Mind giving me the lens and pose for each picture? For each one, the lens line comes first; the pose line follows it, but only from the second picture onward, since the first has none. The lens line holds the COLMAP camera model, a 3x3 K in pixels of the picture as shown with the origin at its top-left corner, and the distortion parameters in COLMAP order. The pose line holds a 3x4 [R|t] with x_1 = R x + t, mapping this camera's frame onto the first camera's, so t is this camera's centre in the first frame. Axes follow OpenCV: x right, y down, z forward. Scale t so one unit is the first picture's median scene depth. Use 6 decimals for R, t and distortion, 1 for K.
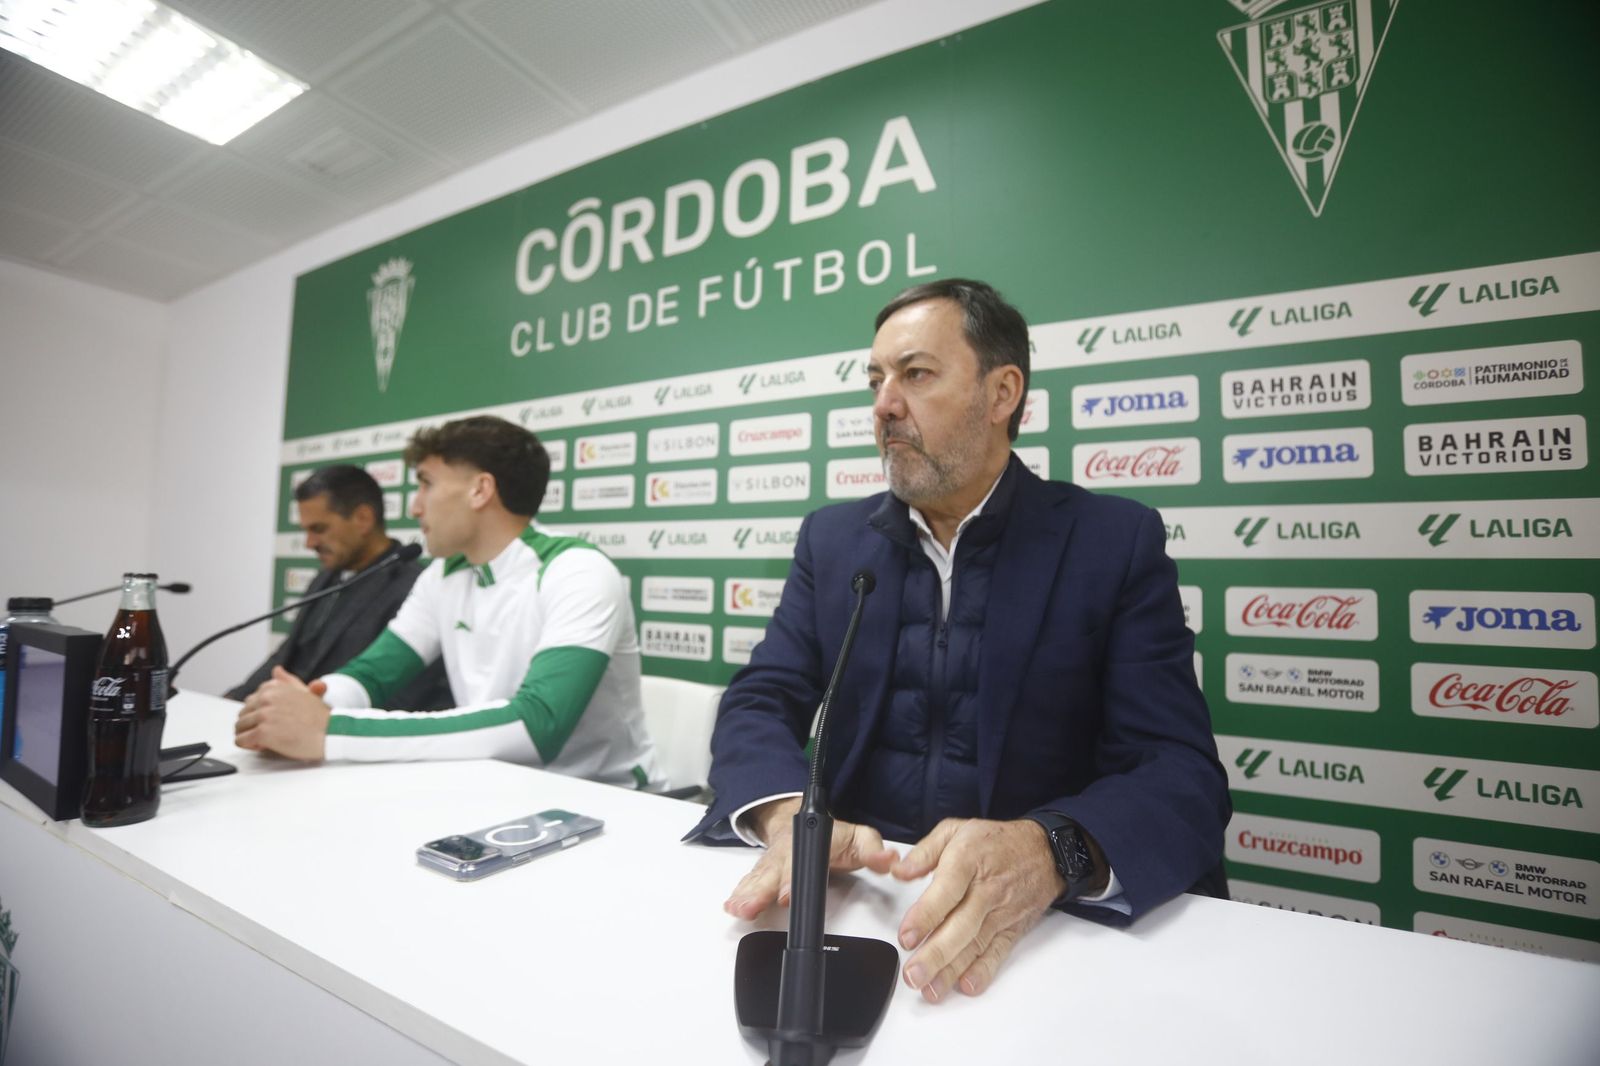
lens RADIAL K [[710.1, 0, 792.5], [0, 710.1, 540.0], [0, 0, 1]] dist [-0.042491, 0.013537]
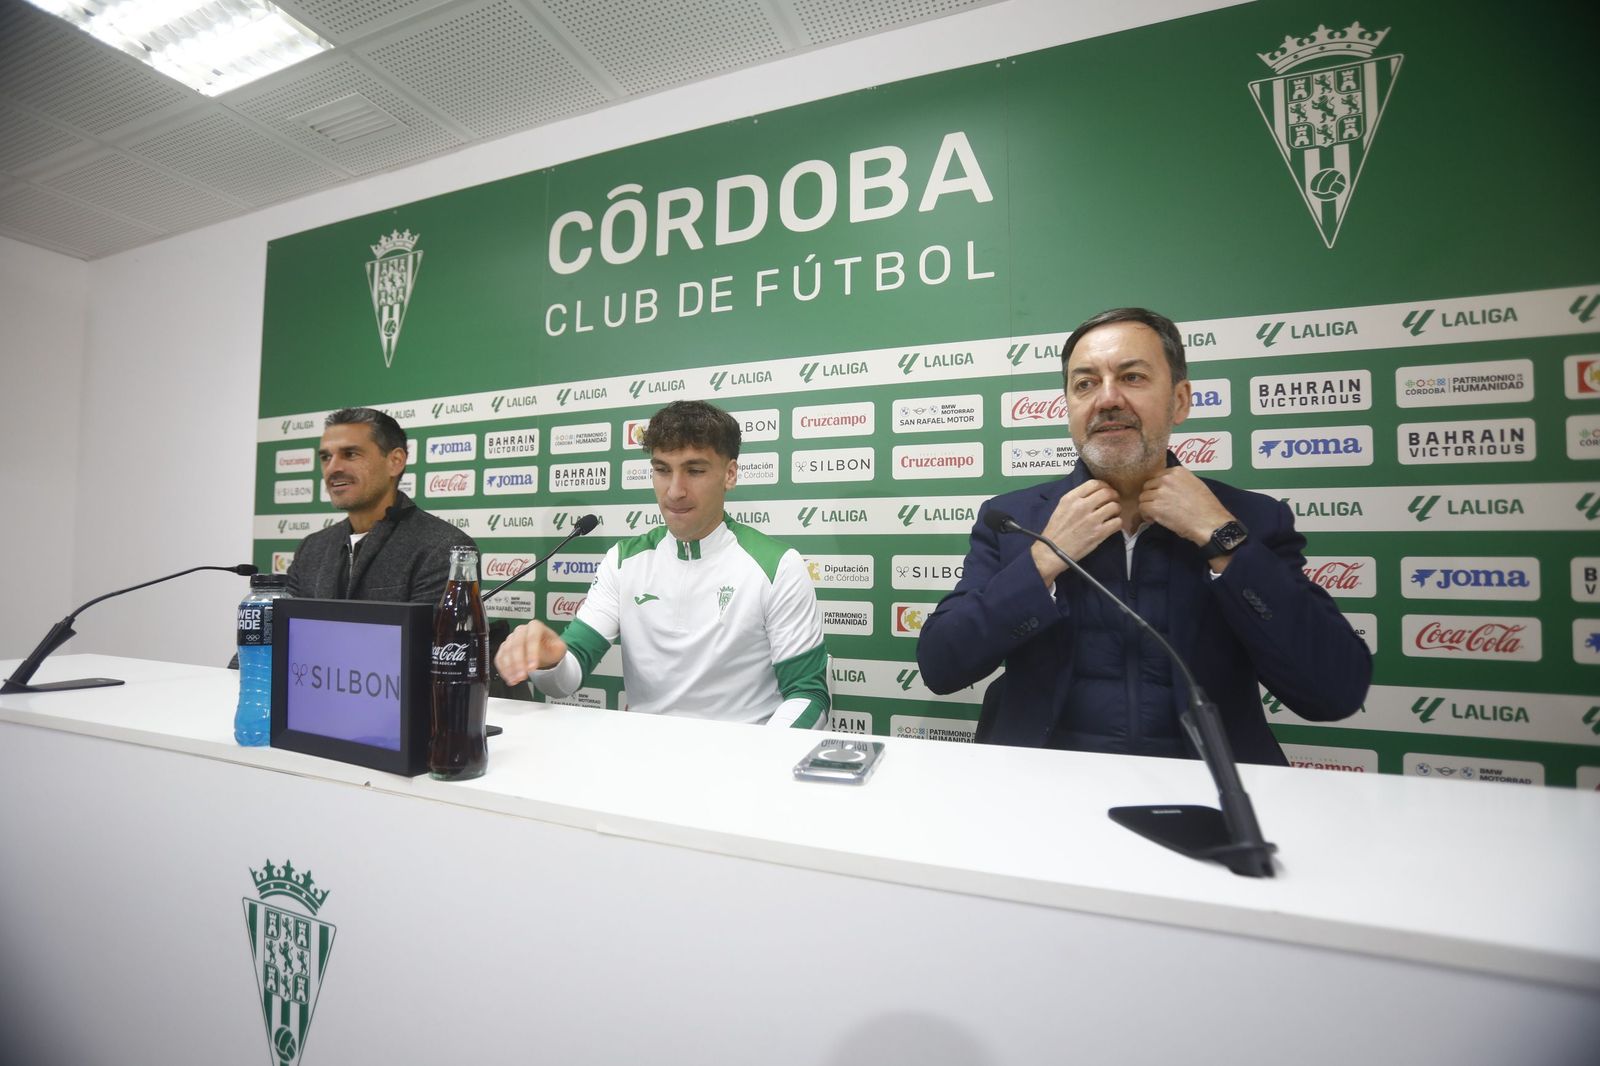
lens RADIAL K [[710.1, 0, 788.1], [0, 710.1, 539.3], [0, 0, 1]] dist [-0.042491, 0.013537]
pose [[0.991970, -0.007485, 0.126251, -0.317344], [0.003958, 0.999596, 0.028159, 0.001105], [-0.126411, -0.027433, 0.991599, -0.083795]]
